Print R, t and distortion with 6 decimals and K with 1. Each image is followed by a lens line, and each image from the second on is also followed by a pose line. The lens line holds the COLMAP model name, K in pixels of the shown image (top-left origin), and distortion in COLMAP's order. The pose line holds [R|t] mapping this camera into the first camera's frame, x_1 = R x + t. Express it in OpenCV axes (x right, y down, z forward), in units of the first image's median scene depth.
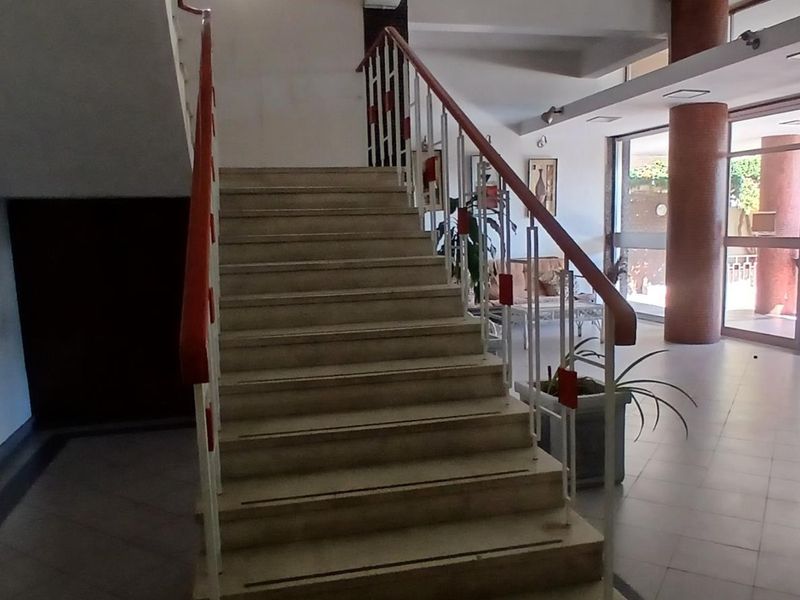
lens RADIAL K [[650.8, 0, 400.0], [0, 650.8, 300.0], [0, 0, 1]] dist [-0.002462, -0.038766]
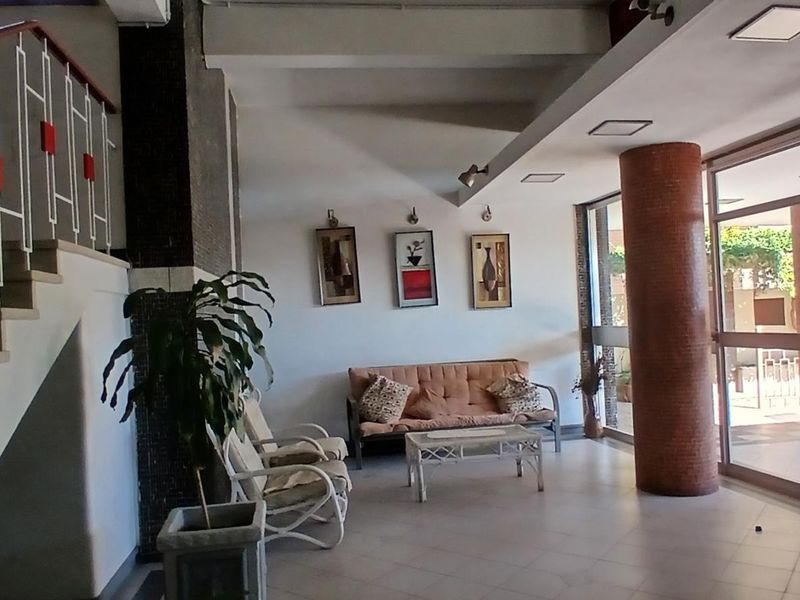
lens RADIAL K [[650.8, 0, 400.0], [0, 650.8, 300.0], [0, 0, 1]] dist [-0.002462, -0.038766]
pose [[0.994301, -0.021229, -0.104478, 0.194852], [0.006845, 0.990664, -0.136151, -0.033213], [0.106393, 0.134660, 0.985164, 0.228136]]
